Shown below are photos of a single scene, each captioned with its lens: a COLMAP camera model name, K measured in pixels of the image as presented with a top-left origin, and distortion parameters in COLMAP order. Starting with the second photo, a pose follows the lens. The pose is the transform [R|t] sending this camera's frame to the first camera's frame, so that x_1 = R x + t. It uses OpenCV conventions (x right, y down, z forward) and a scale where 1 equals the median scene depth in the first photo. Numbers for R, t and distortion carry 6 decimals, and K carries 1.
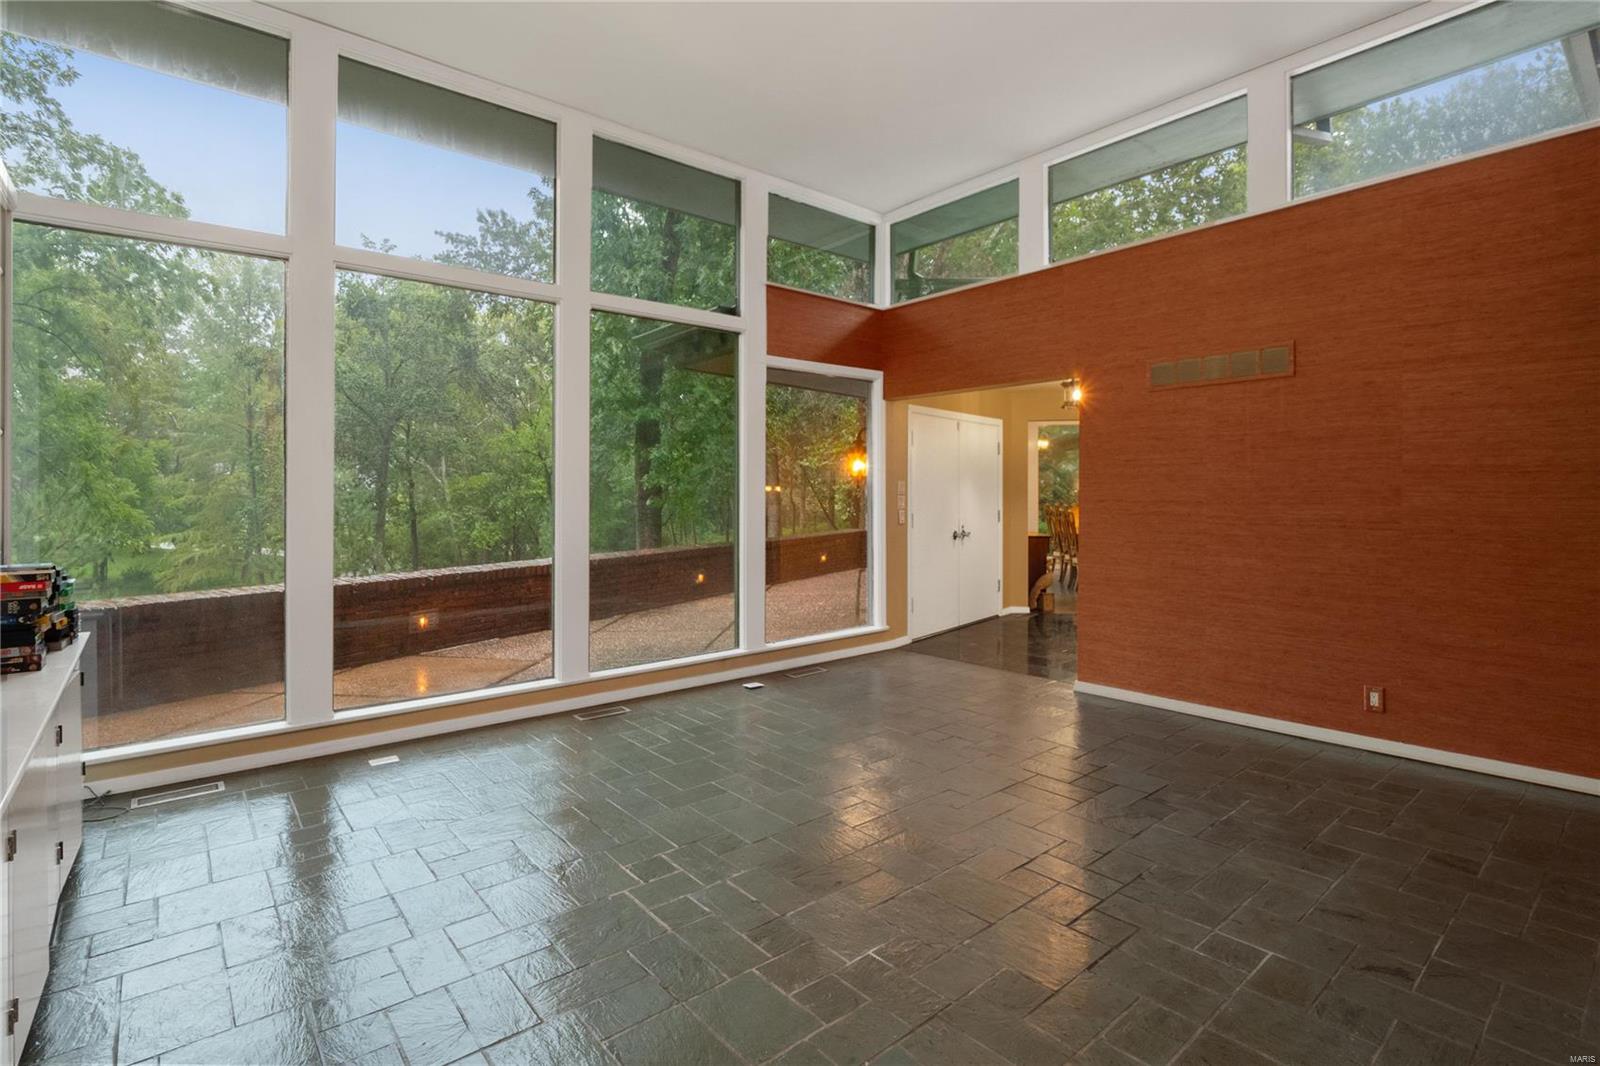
lens RADIAL K [[767.9, 0, 800.1], [0, 767.9, 498.3], [0, 0, 1]] dist [-0.000834, -0.000042]
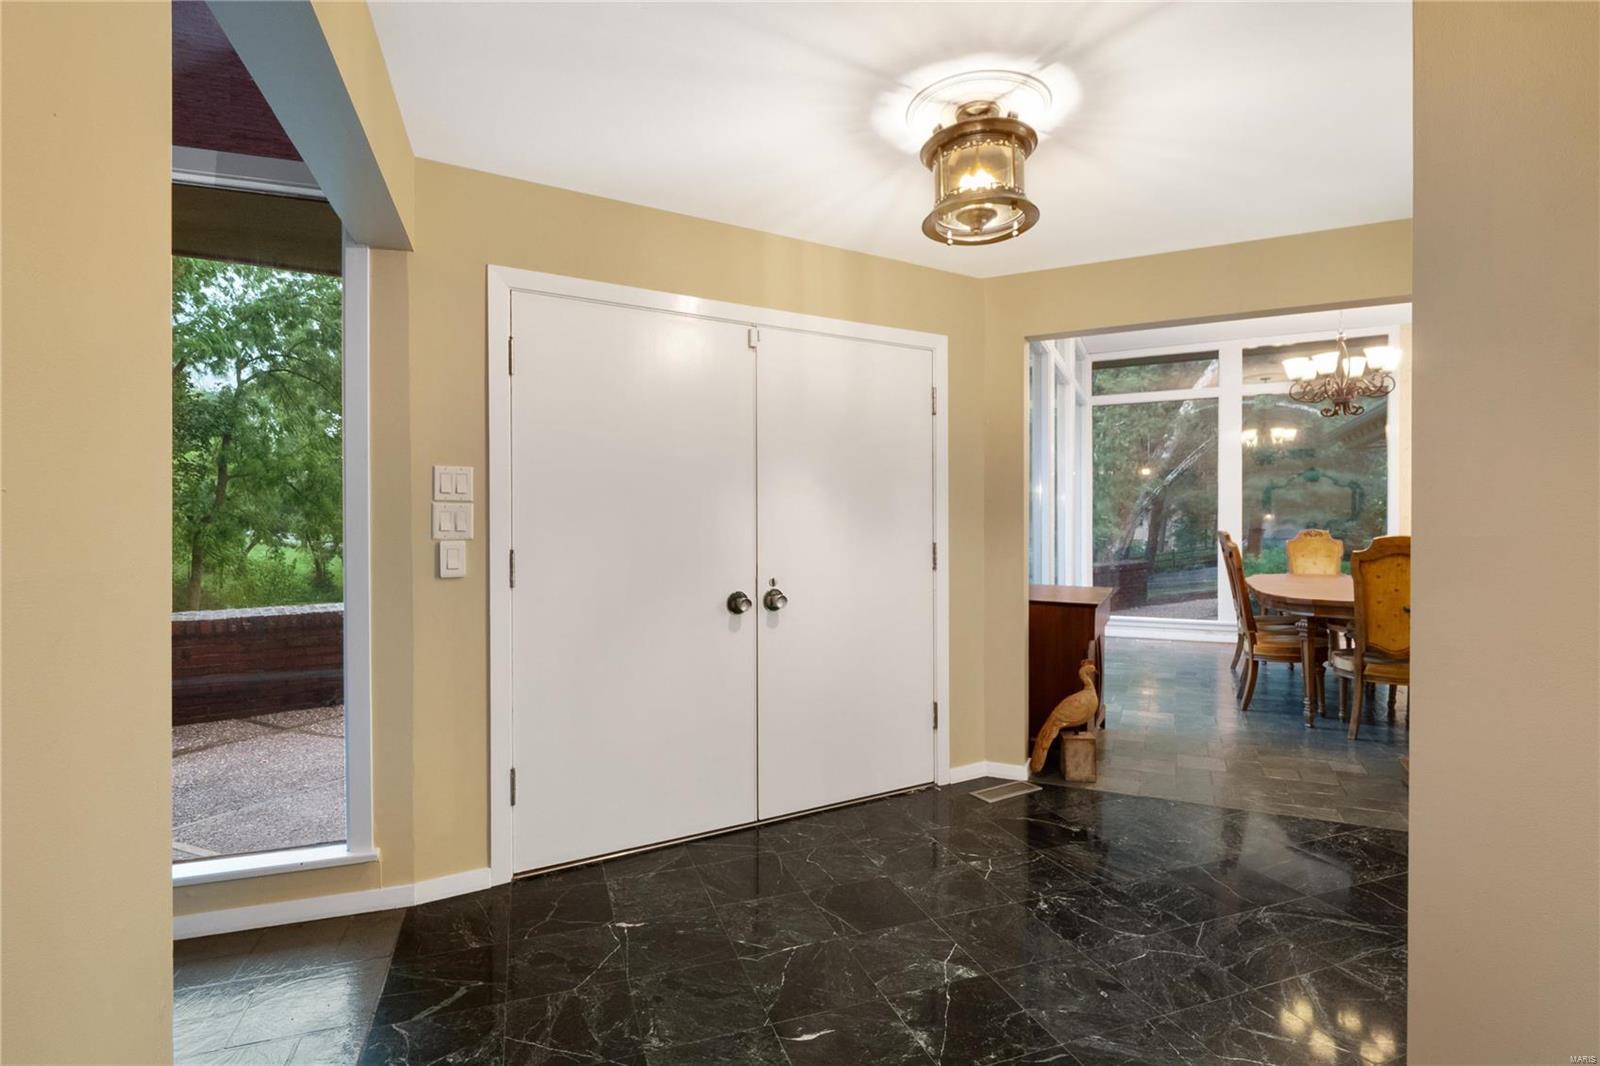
lens RADIAL K [[747.9, 0, 800.0], [0, 747.9, 533.0], [0, 0, 1]] dist [-0.000718, -0.000083]
pose [[0.931682, 0.011420, -0.363094, 0.331087], [-0.005830, 0.999847, 0.016489, 0.002663], [0.363227, -0.013245, 0.931606, 0.557991]]
